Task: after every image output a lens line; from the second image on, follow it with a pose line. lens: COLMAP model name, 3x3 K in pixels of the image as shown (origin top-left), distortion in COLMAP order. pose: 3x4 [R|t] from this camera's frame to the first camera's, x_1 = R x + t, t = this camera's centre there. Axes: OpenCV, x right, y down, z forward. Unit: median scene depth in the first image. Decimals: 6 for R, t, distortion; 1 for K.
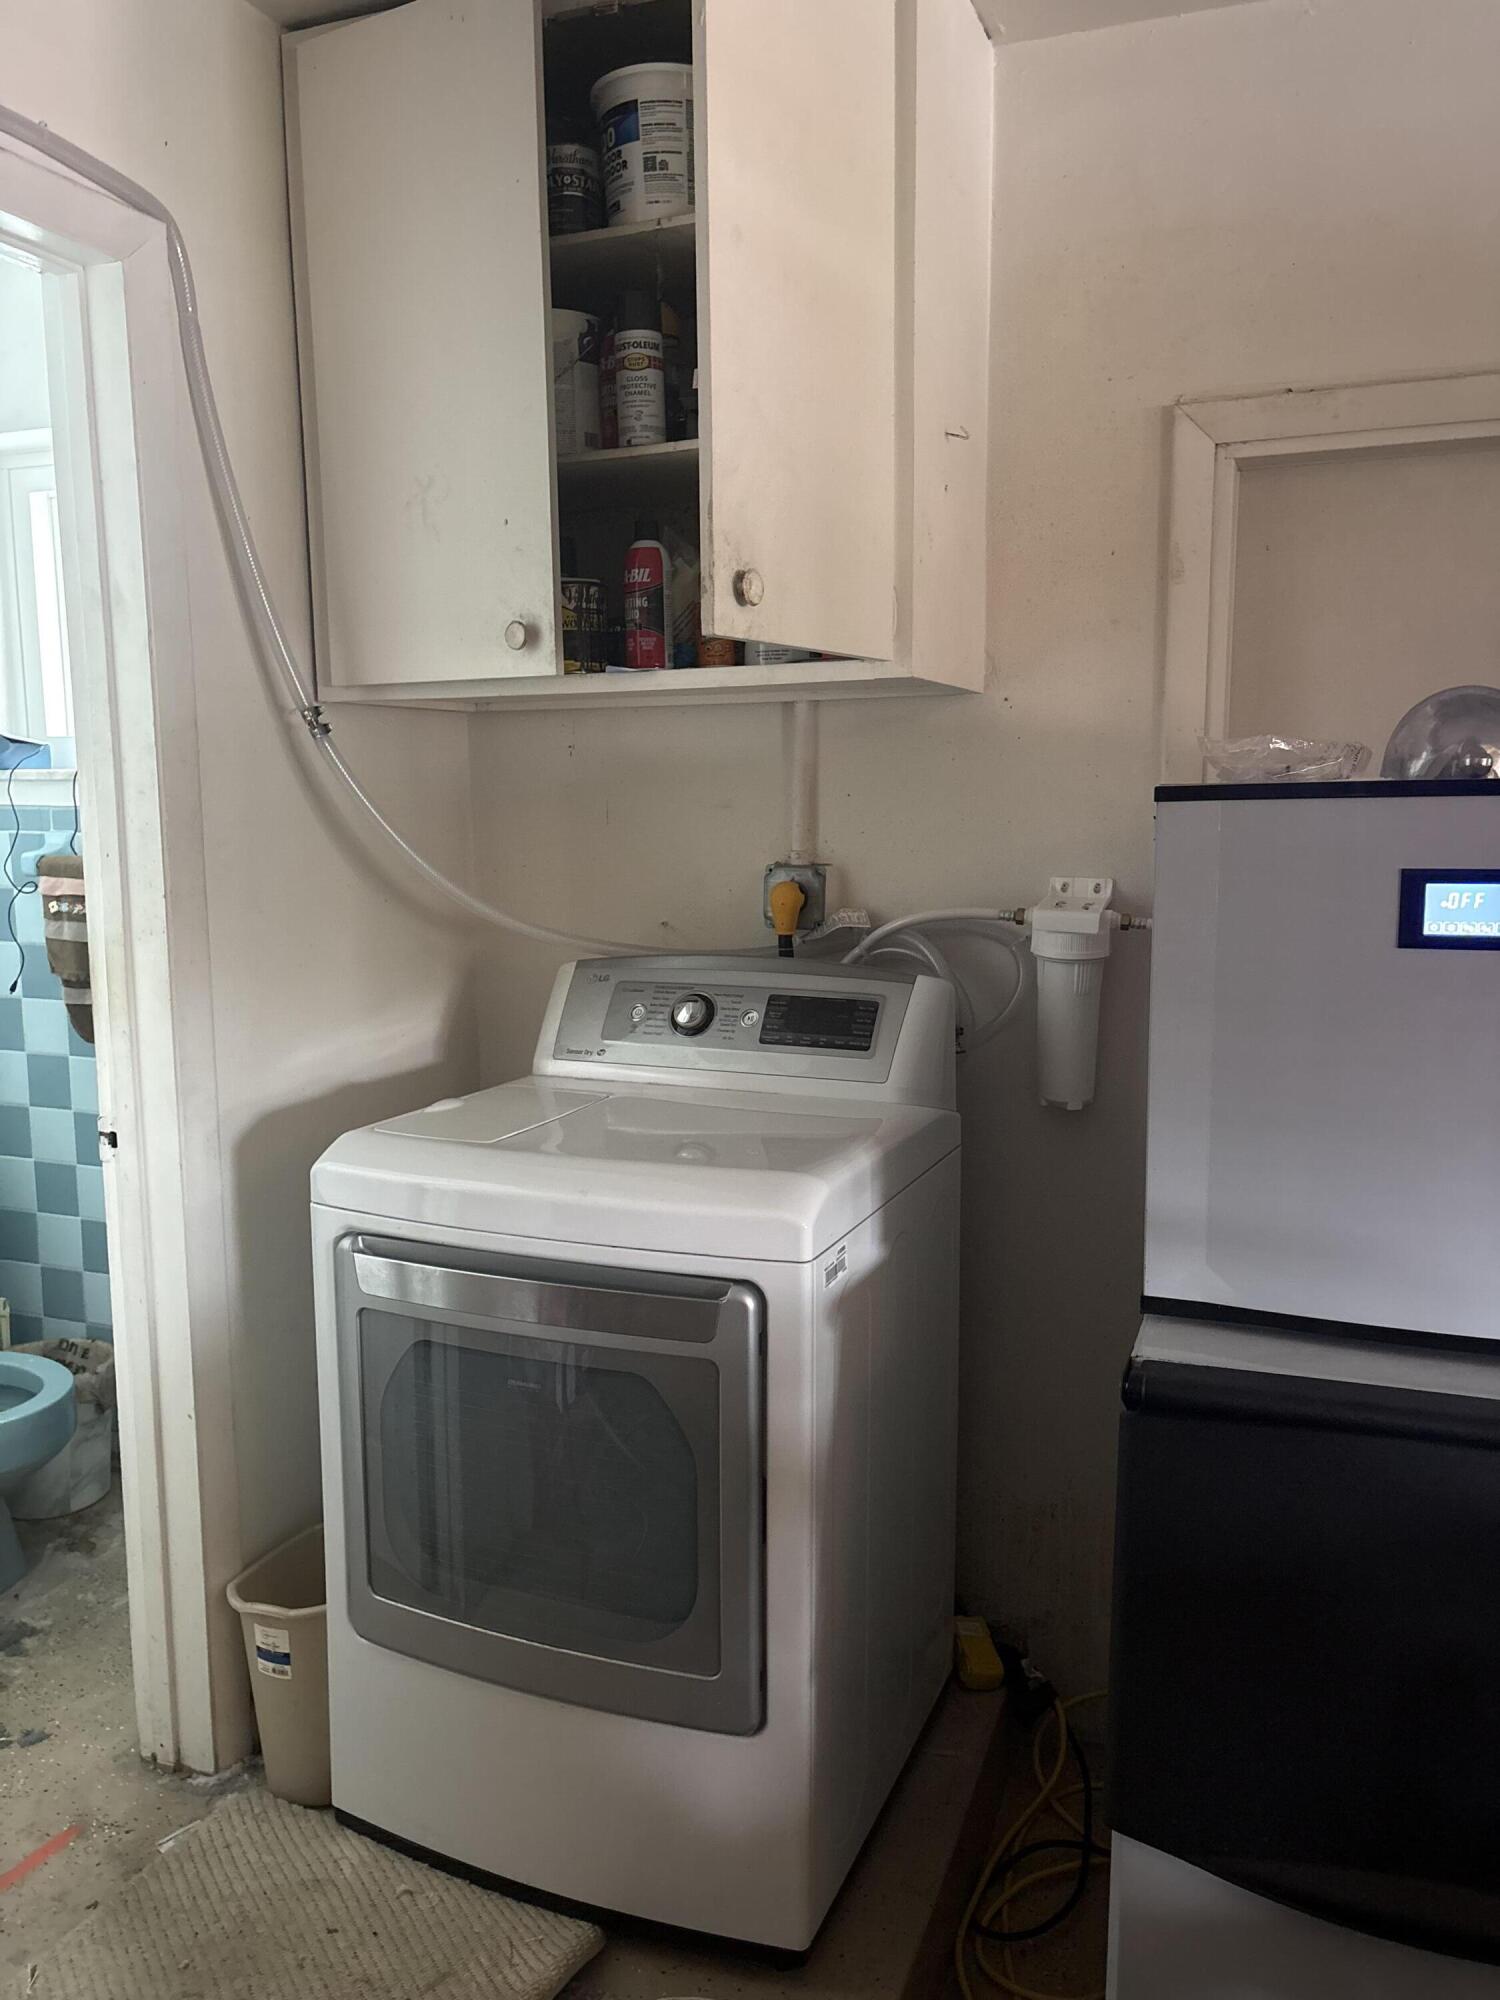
lens RADIAL K [[1508.0, 0, 757.5], [0, 1508.0, 996.7], [0, 0, 1]] dist [0.037691, -0.007462]
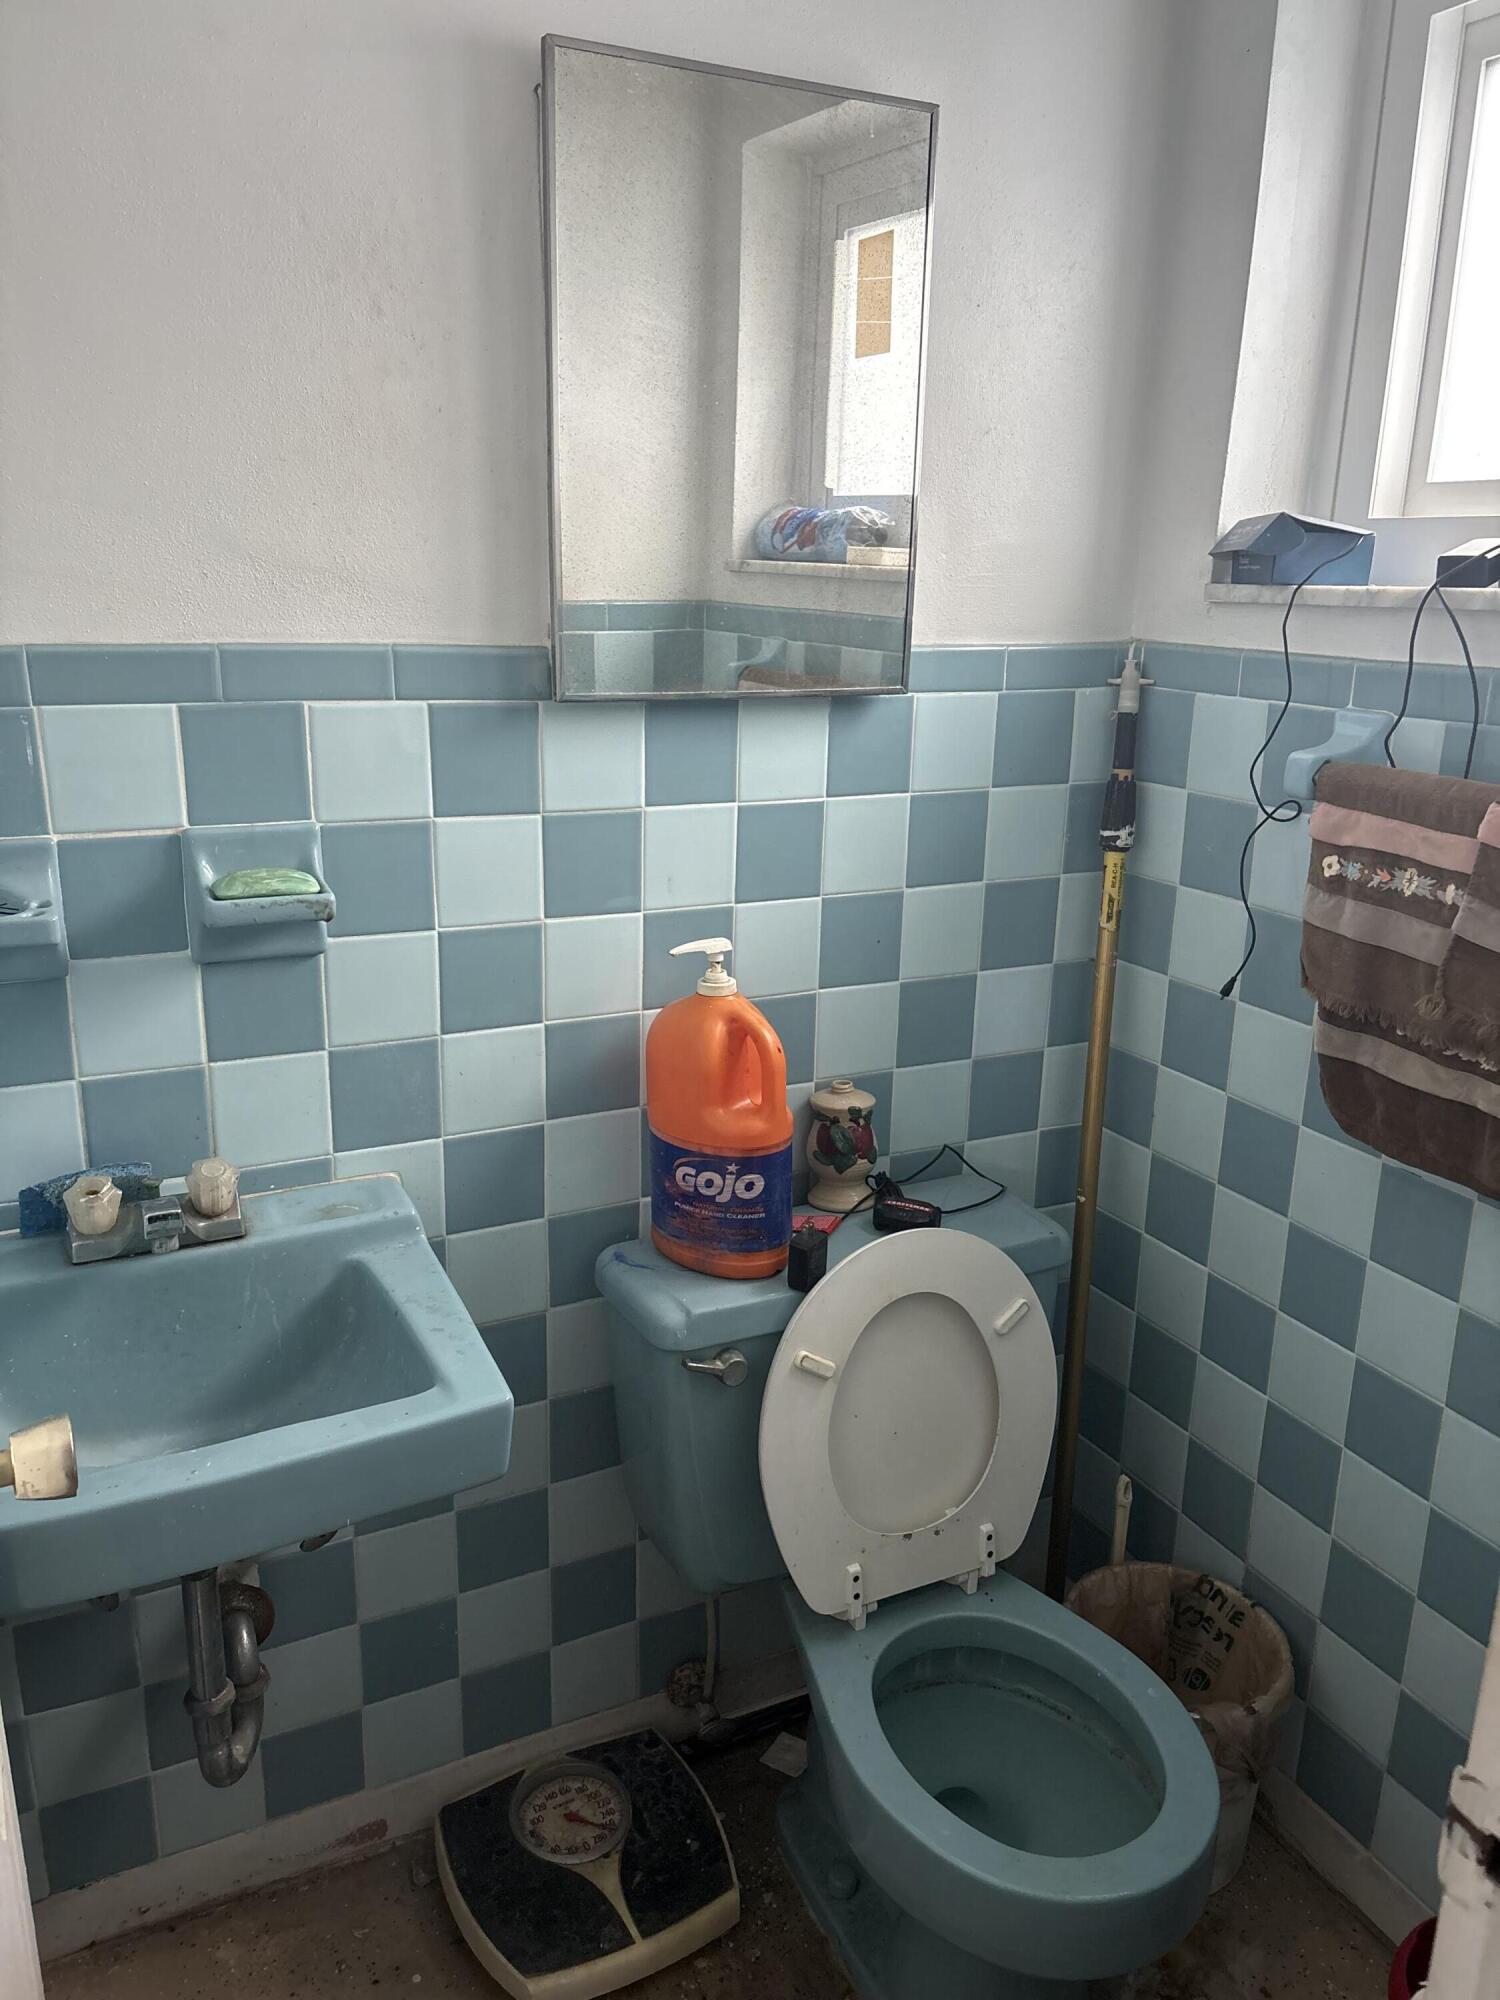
lens RADIAL K [[1508.0, 0, 756.5], [0, 1508.0, 1004.0], [0, 0, 1]] dist [0.037691, -0.007462]
pose [[0.740341, 0.204151, -0.640482, -0.267275], [-0.113861, 0.977086, 0.179829, -0.082082], [0.662519, -0.060208, 0.746622, 0.483936]]
